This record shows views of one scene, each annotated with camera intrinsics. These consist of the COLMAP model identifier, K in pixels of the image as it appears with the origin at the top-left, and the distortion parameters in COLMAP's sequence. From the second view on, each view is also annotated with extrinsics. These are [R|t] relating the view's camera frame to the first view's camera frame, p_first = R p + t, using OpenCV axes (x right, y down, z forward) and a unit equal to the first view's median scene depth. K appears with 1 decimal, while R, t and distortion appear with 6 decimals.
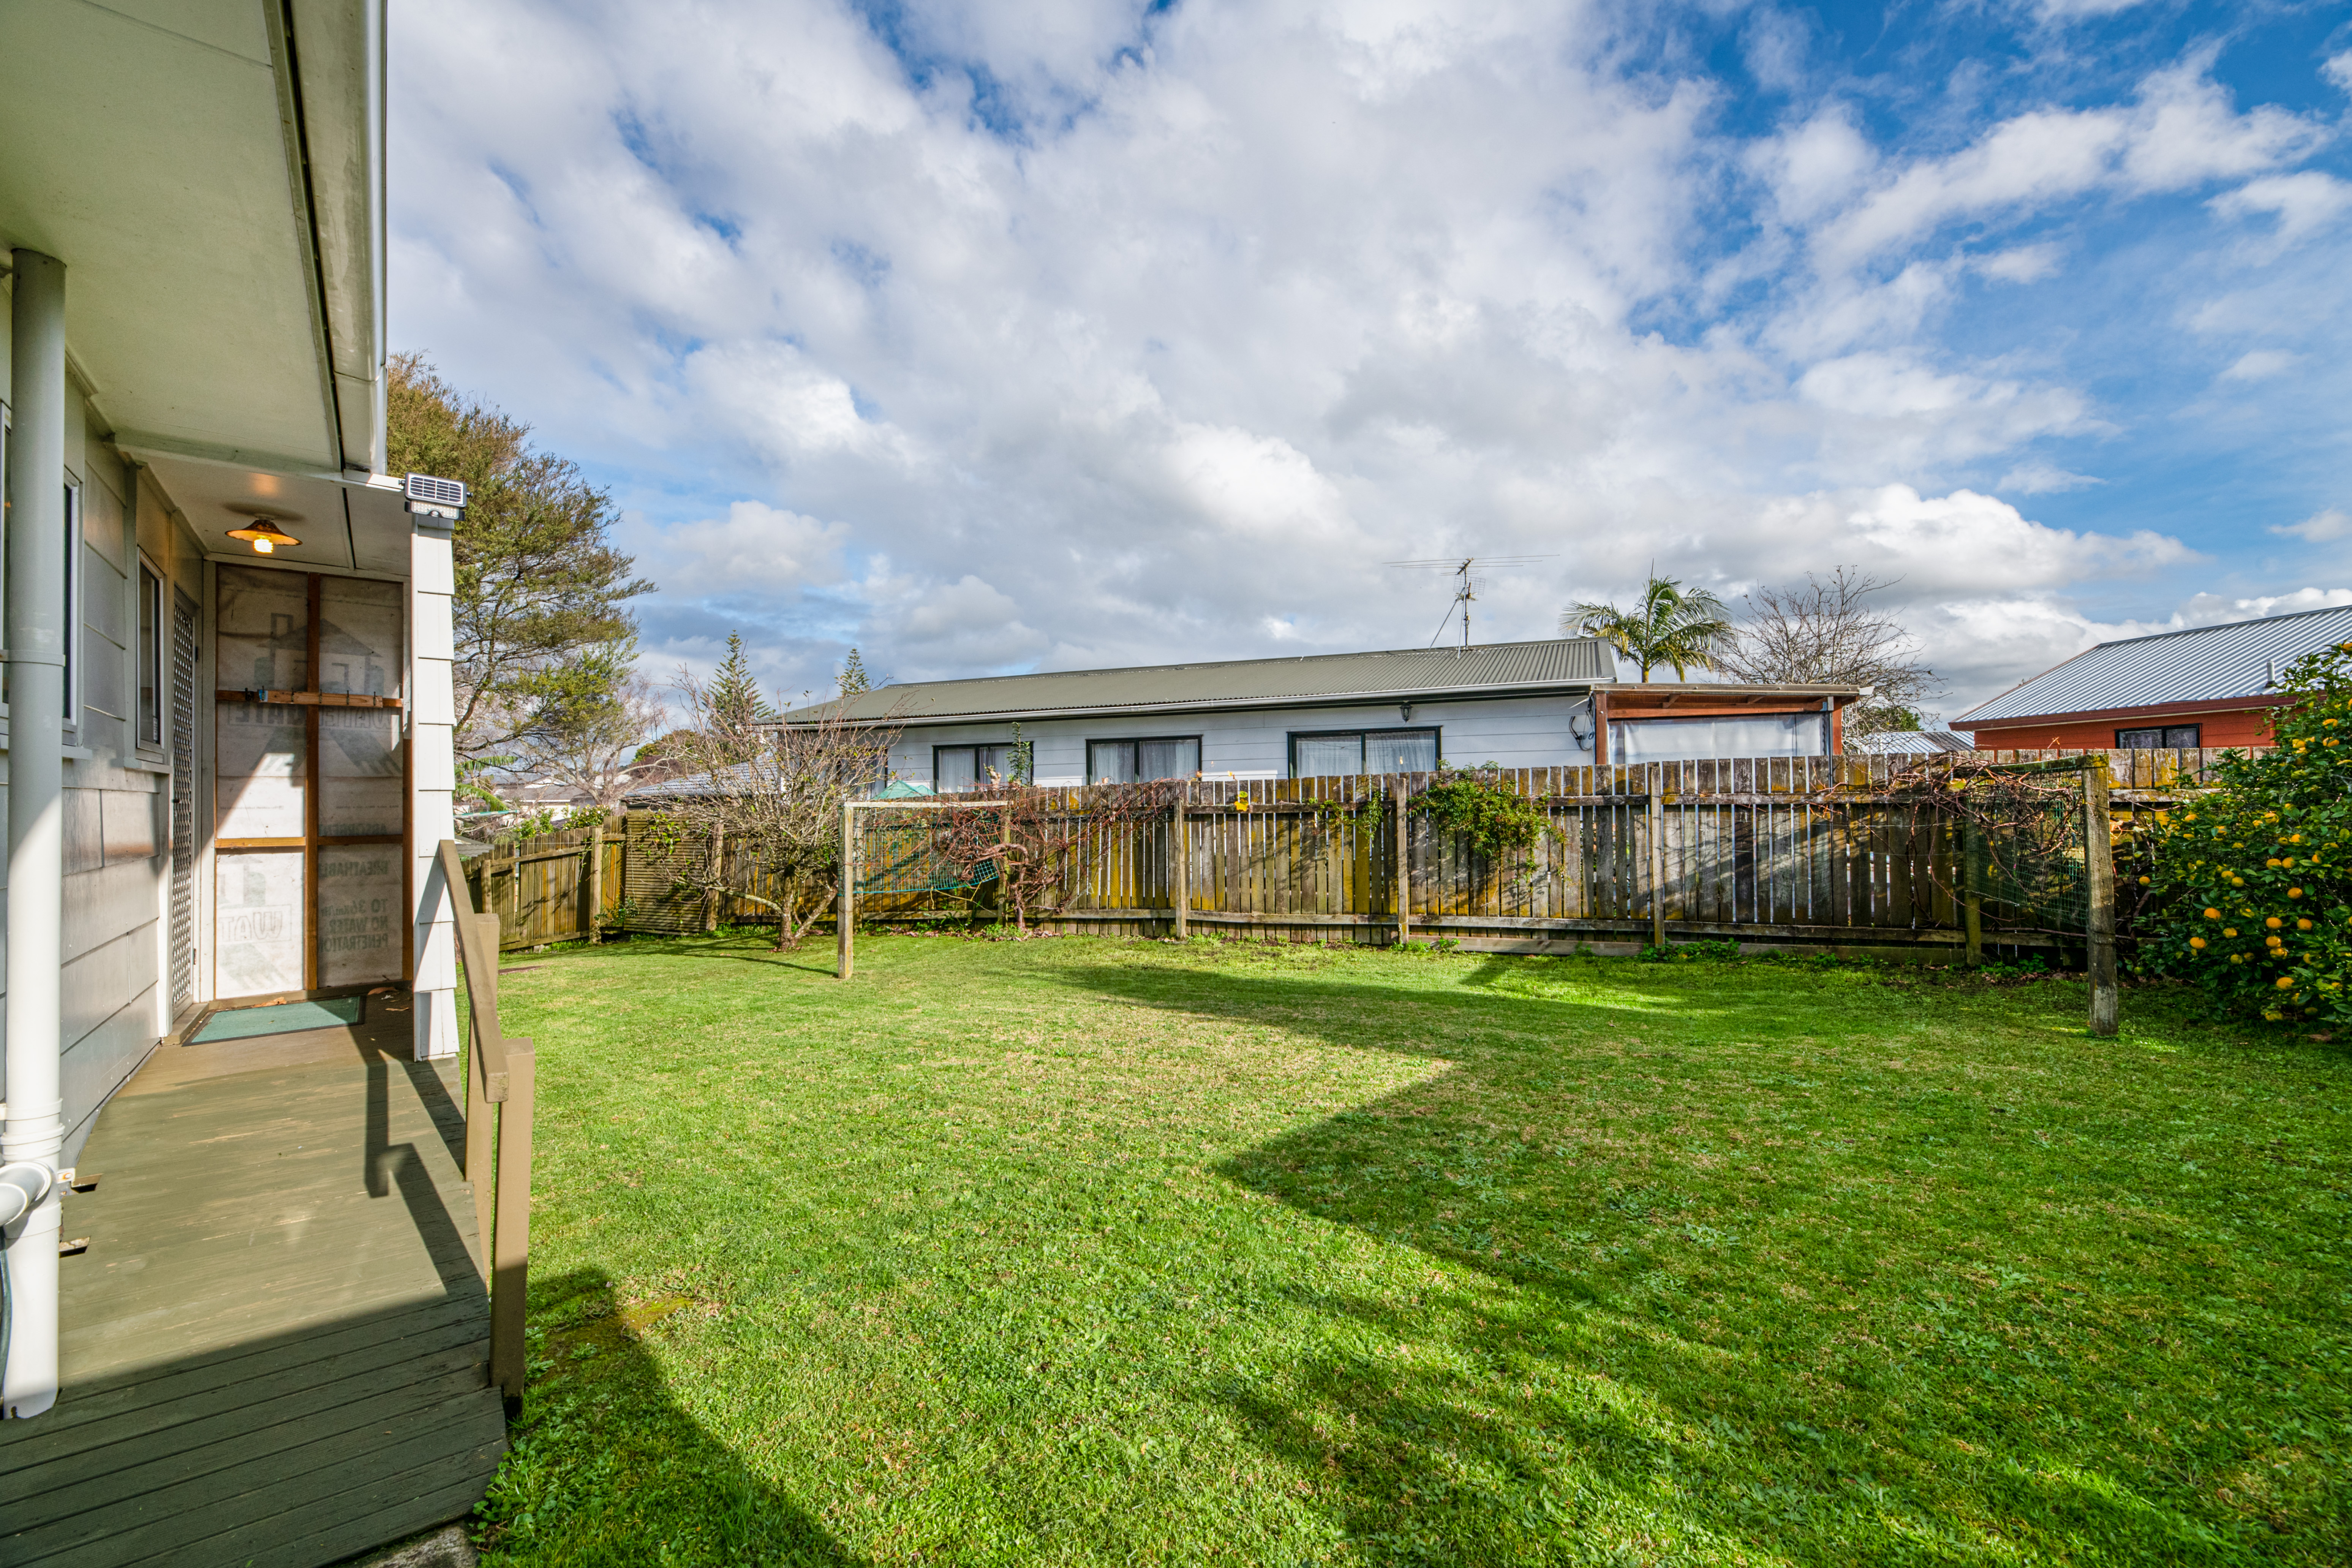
lens RADIAL K [[972.7, 0, 1168.7], [0, 972.7, 800.0], [0, 0, 1]] dist [0.008122, 0.000379]
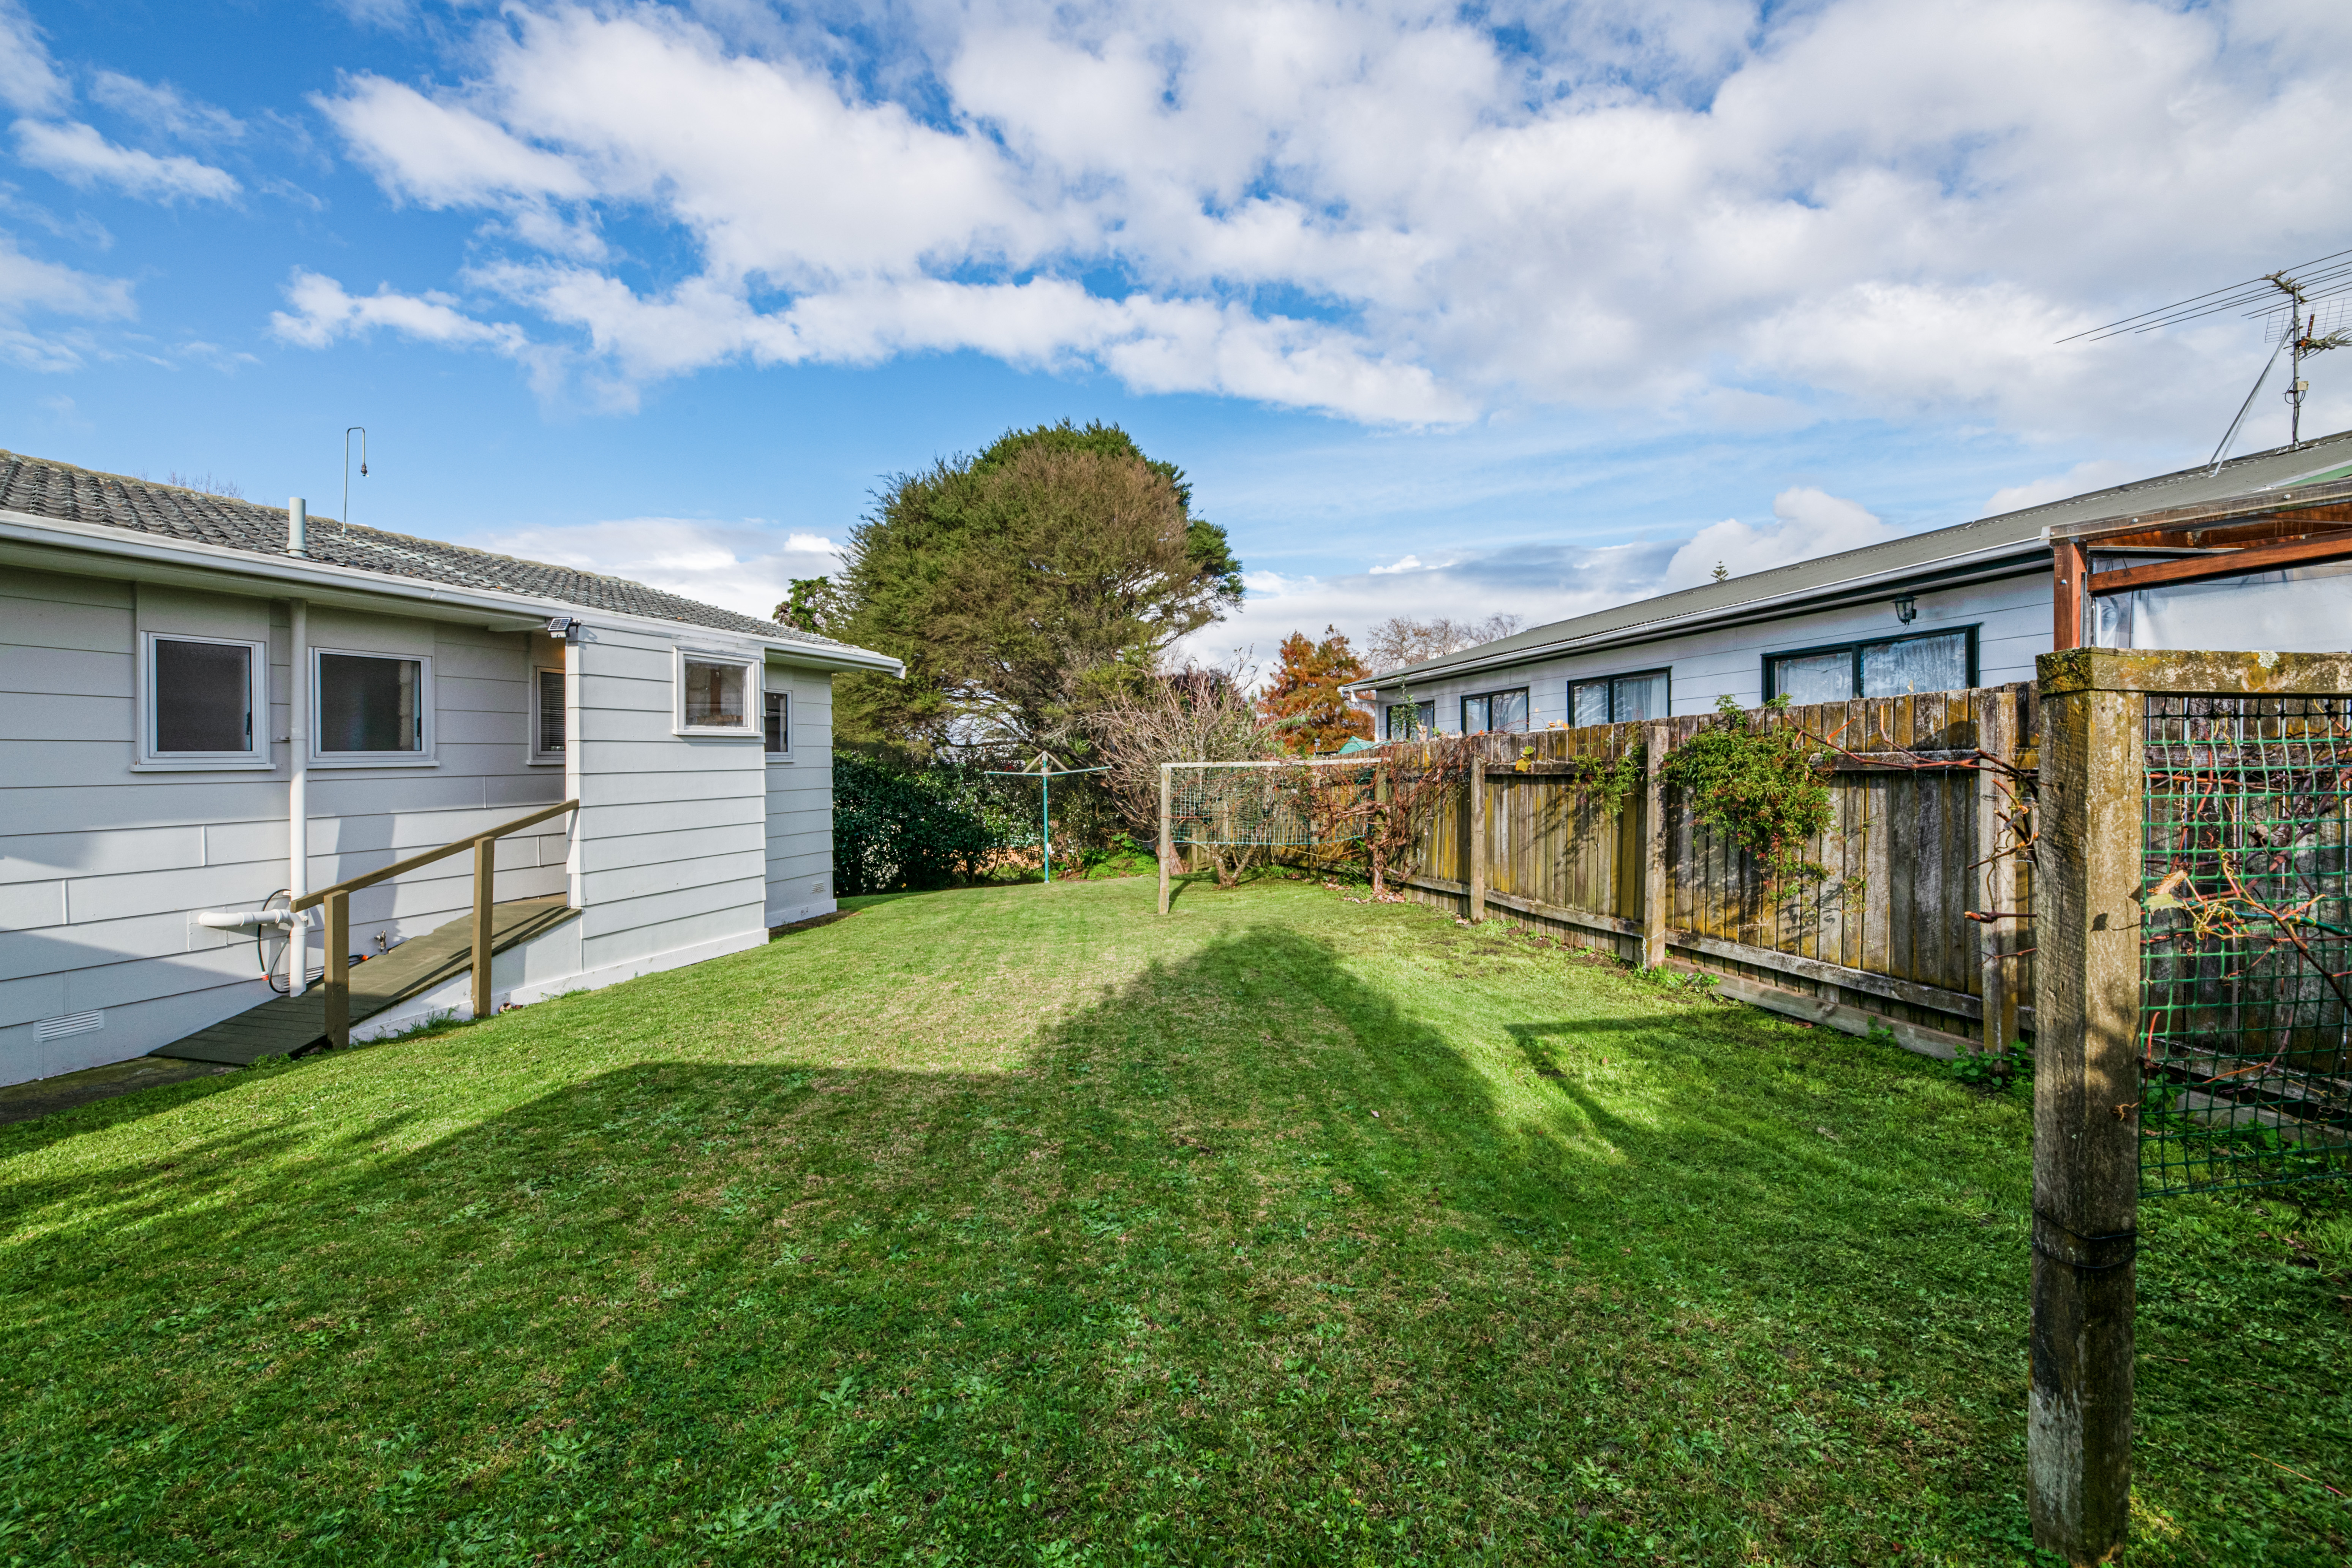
lens RADIAL K [[972.7, 0, 1171.9], [0, 972.7, 767.7], [0, 0, 1]] dist [0.008122, 0.000379]
pose [[0.570648, 0.006254, -0.821171, 0.552519], [0.015577, 0.999709, 0.018439, -0.010293], [0.821047, -0.023314, 0.570385, 0.305921]]
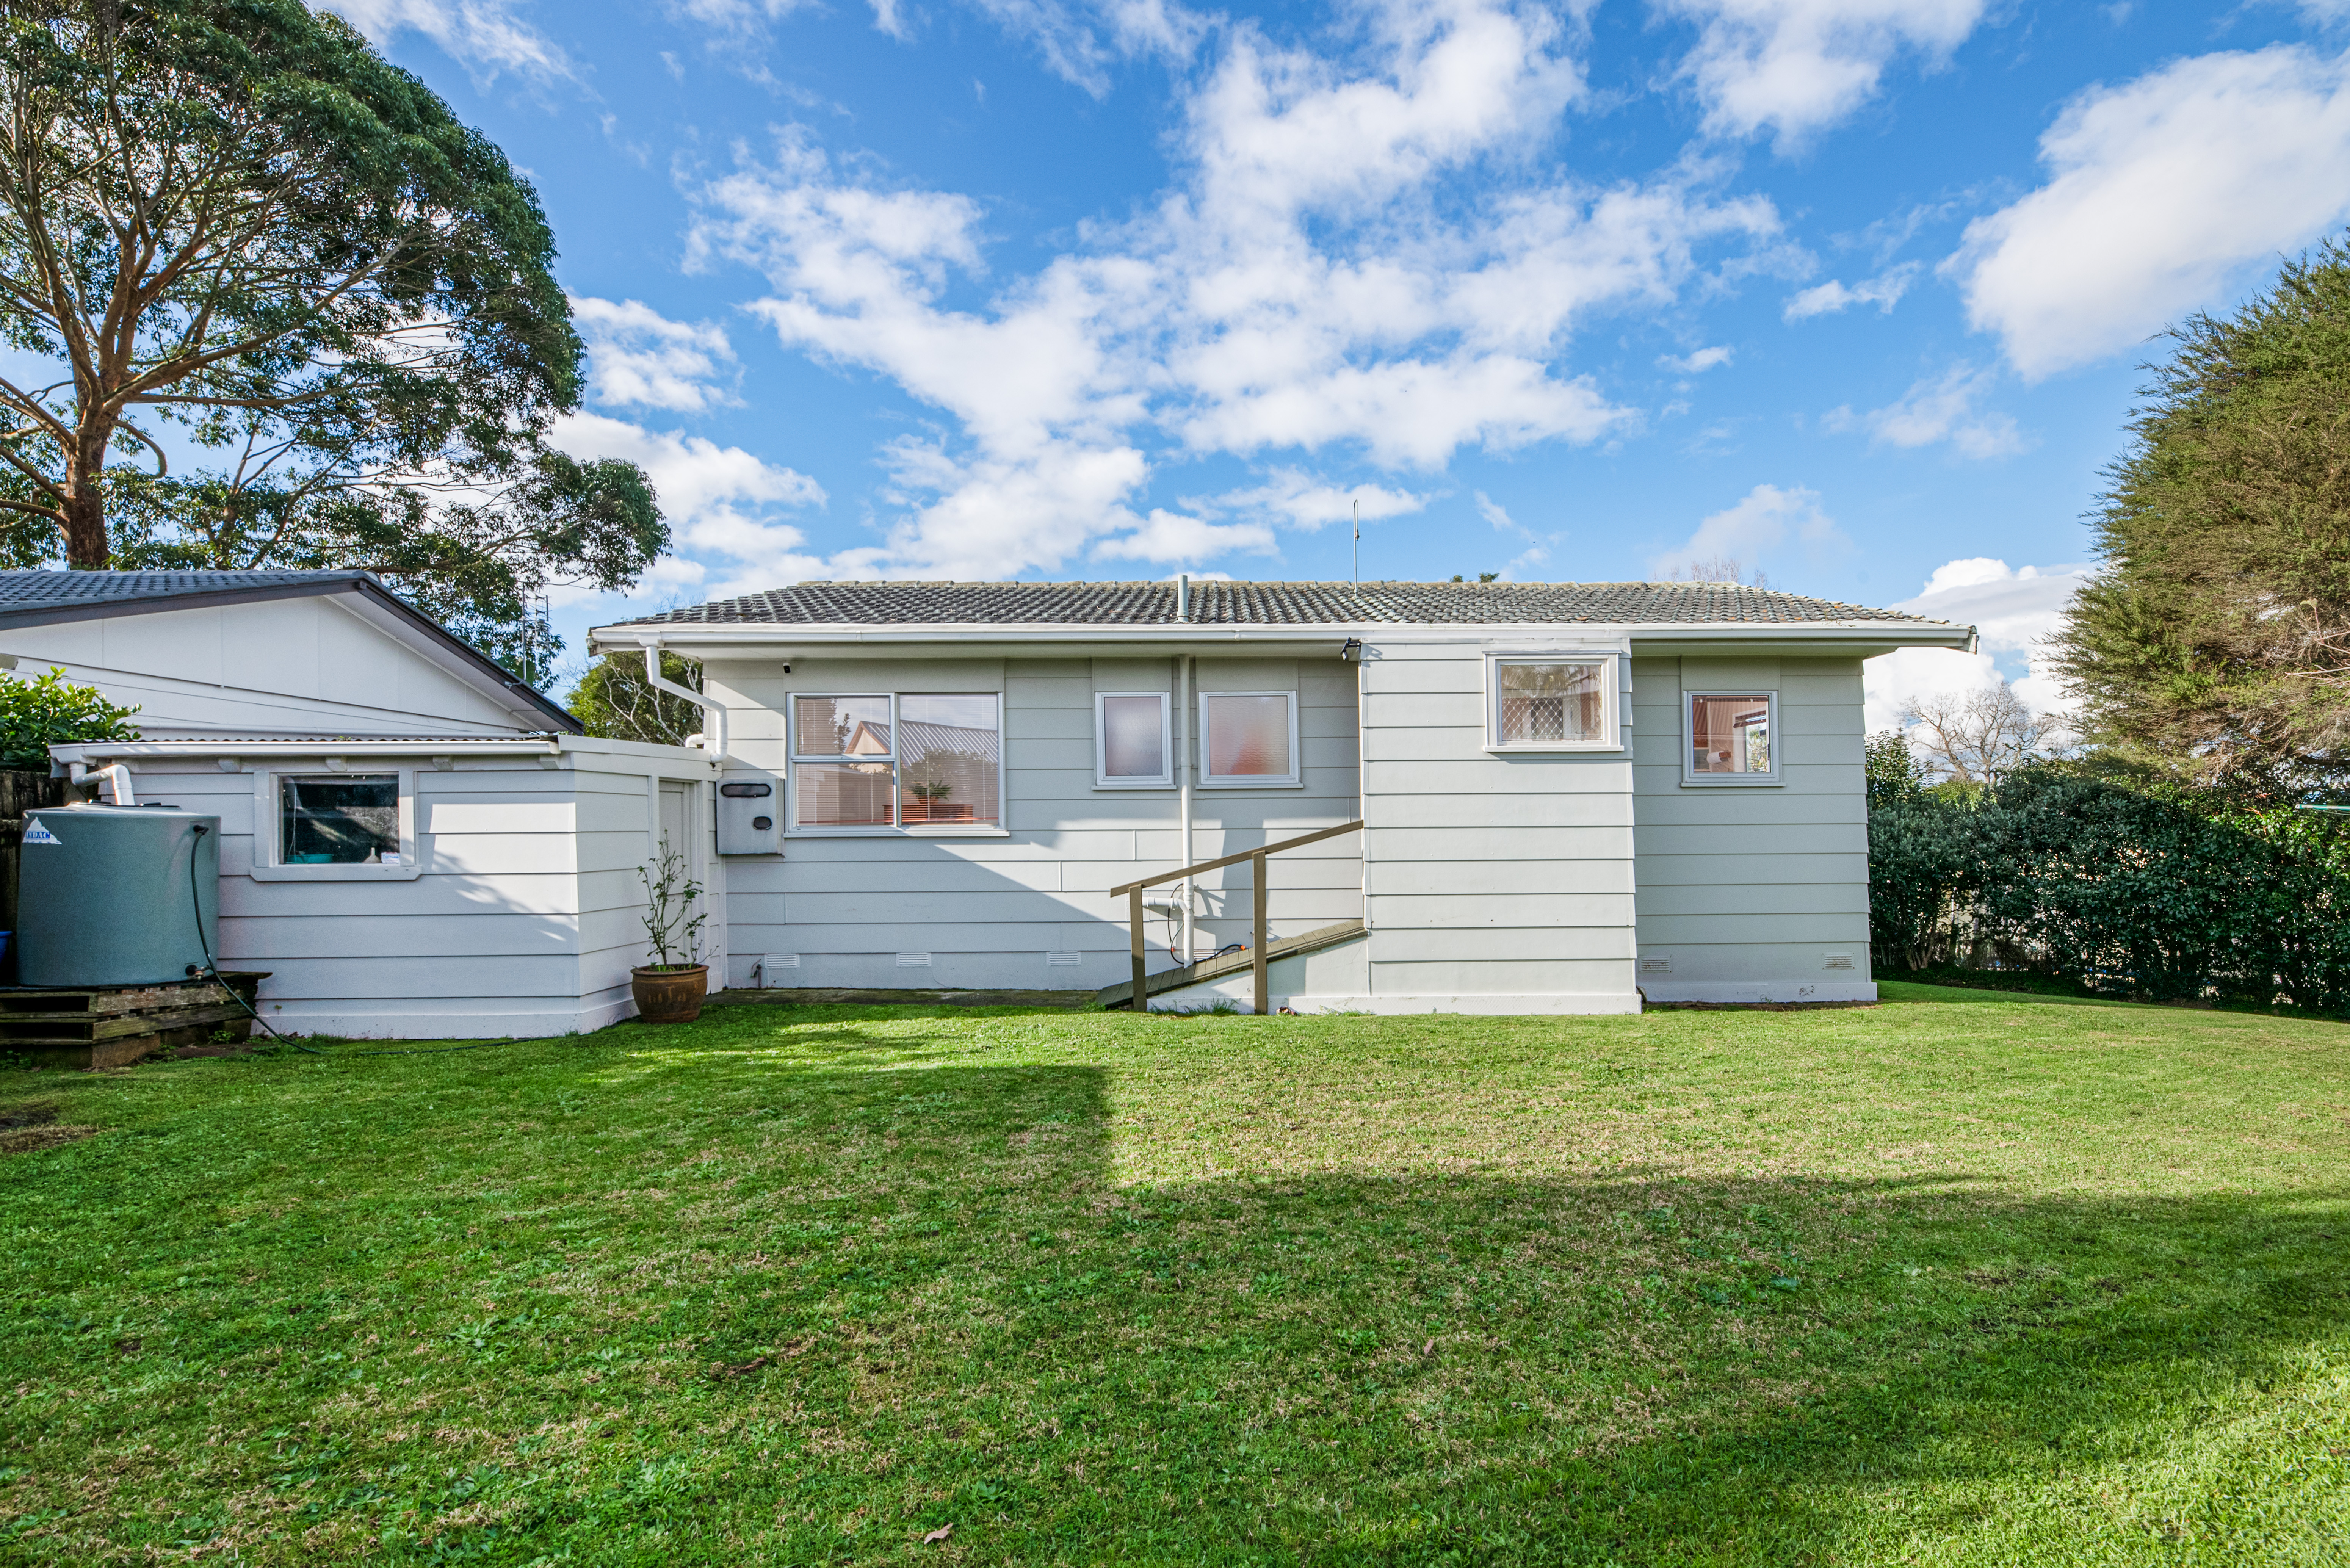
lens RADIAL K [[1052.4, 0, 1172.6], [0, 1052.4, 797.7], [0, 0, 1]] dist [-0.005418, -0.000329]
pose [[-0.587569, -0.000540, -0.809174, 0.414723], [0.012998, 0.999864, -0.010106, 0.010043], [0.809069, -0.016456, -0.587483, 0.704470]]
